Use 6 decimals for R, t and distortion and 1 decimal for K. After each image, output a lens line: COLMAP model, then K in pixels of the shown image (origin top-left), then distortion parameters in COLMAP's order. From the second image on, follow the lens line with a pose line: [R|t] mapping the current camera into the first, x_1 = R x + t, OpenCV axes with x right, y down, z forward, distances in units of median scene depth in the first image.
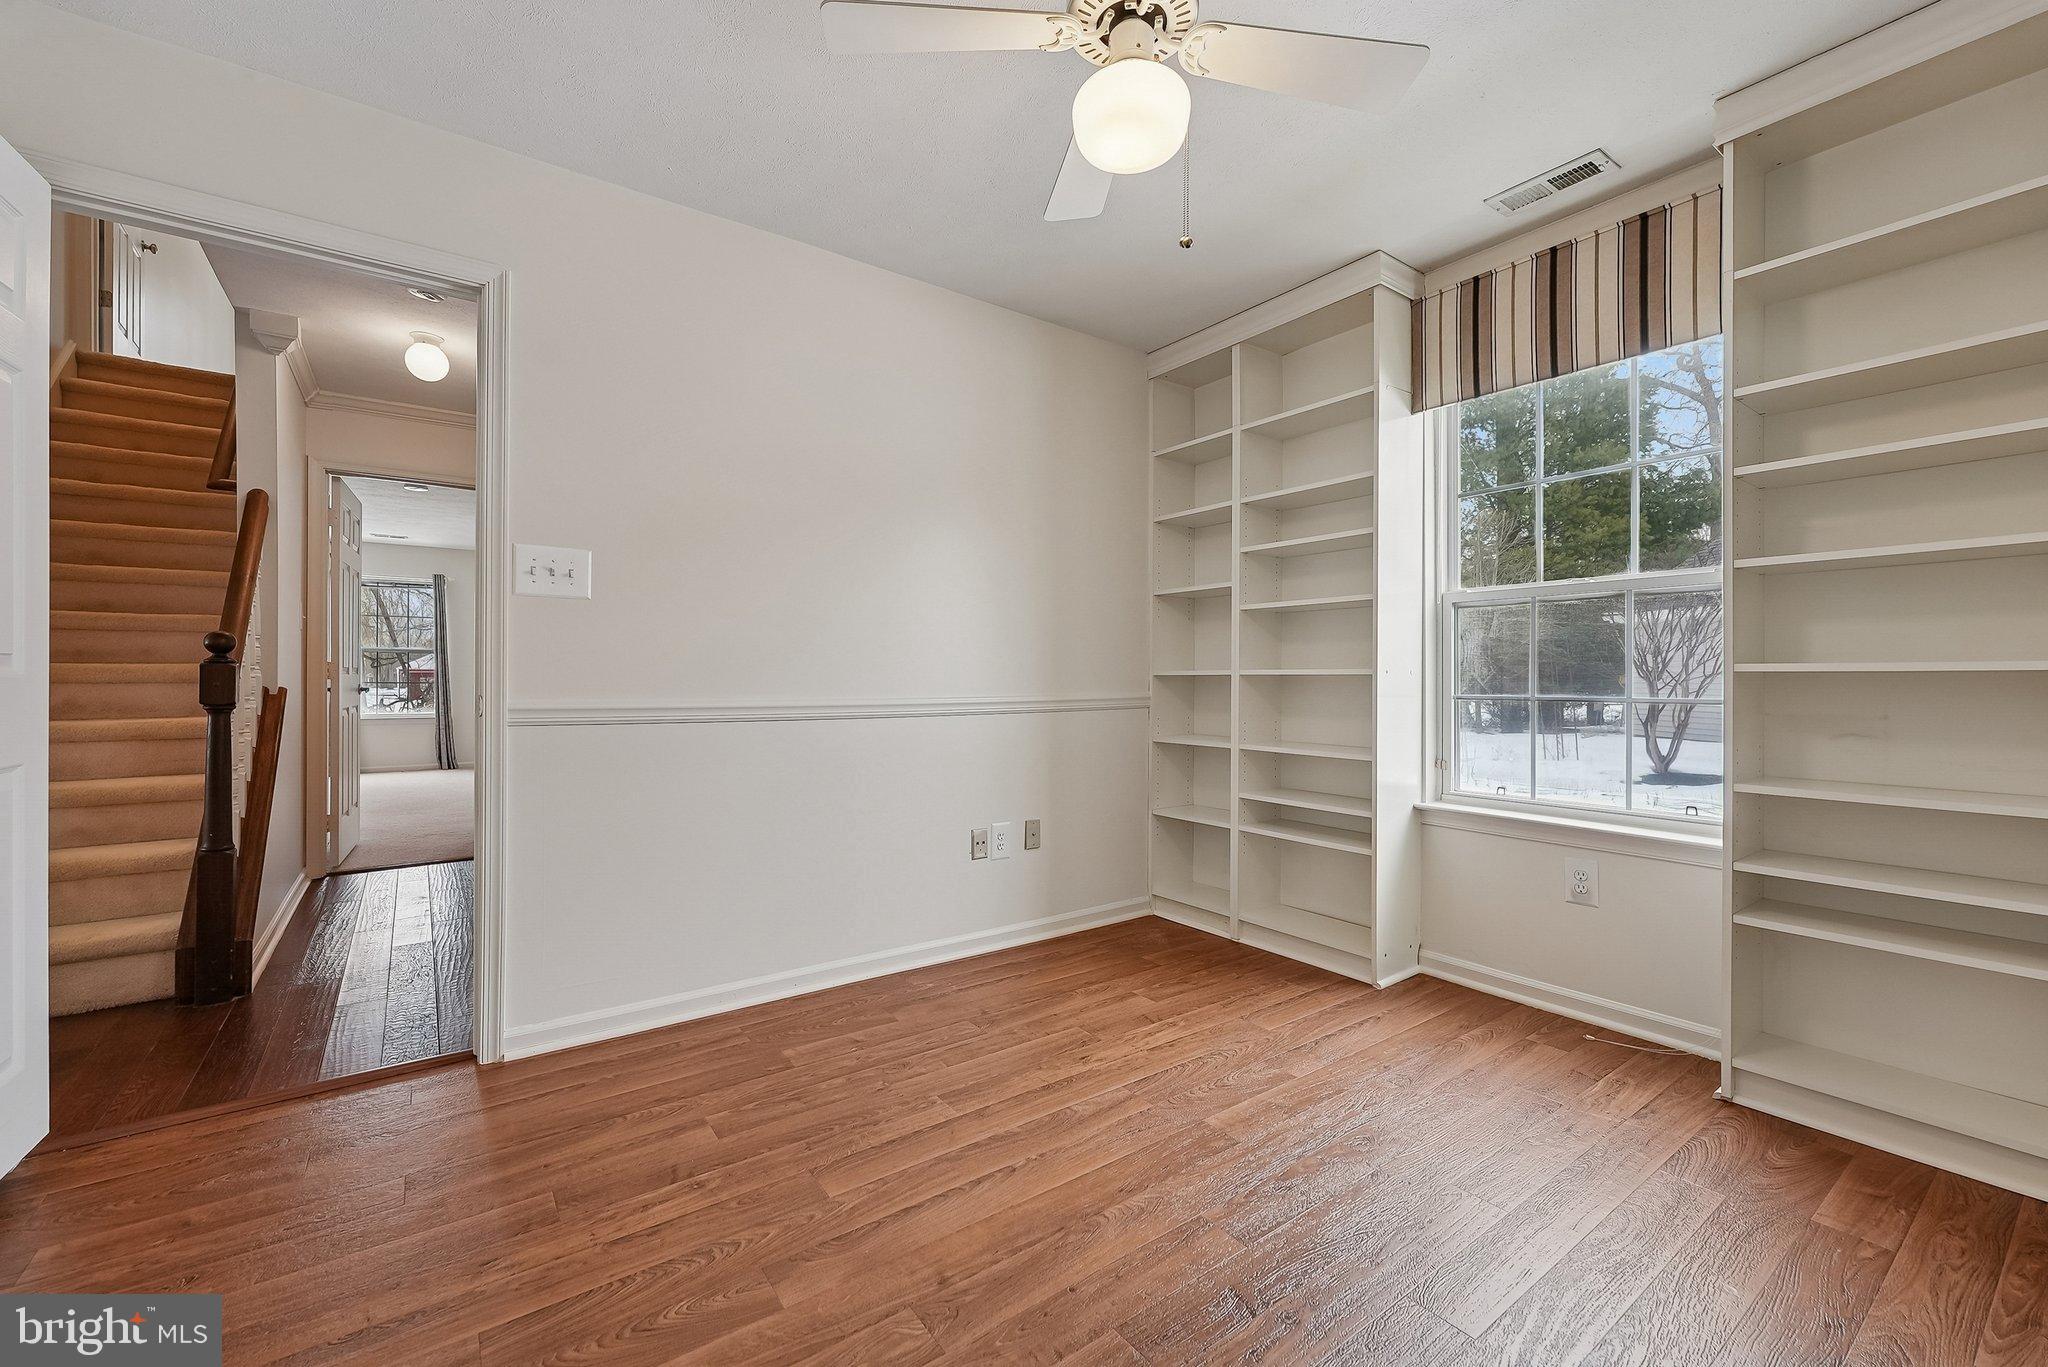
lens RADIAL K [[832.7, 0, 1013.4], [0, 832.7, 671.9], [0, 0, 1]] dist [0.002493, 0.000704]
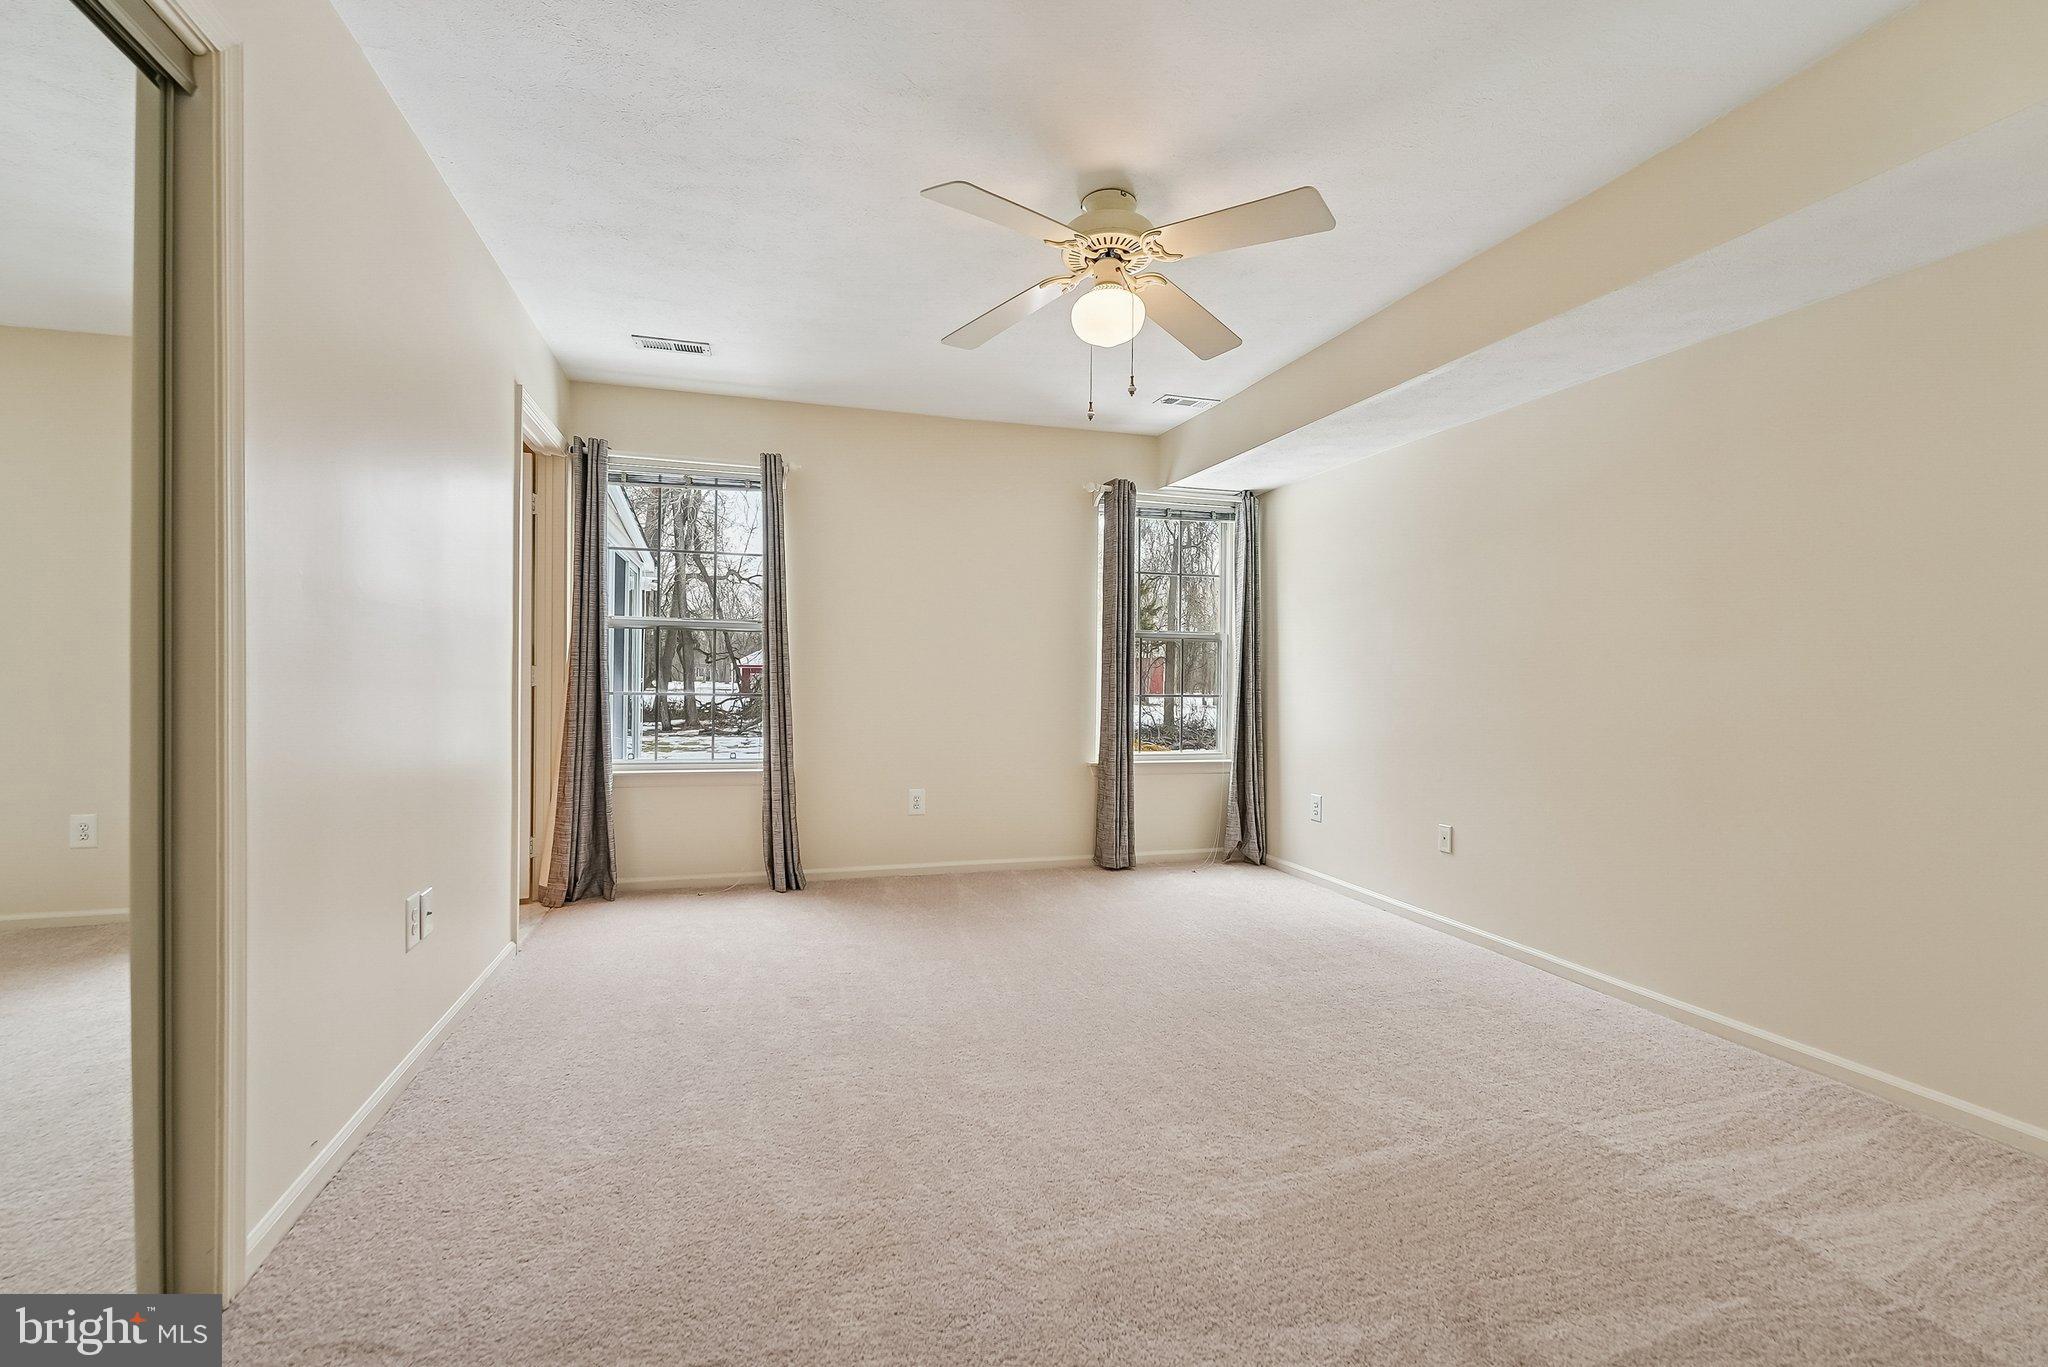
lens RADIAL K [[906.9, 0, 1019.9], [0, 906.9, 674.0], [0, 0, 1]] dist [-0.000247, 0.000625]
pose [[0.946124, 0.009482, -0.323664, -0.402149], [-0.008380, 0.999953, 0.004800, -0.001714], [0.323695, -0.001829, 0.946160, 0.579355]]
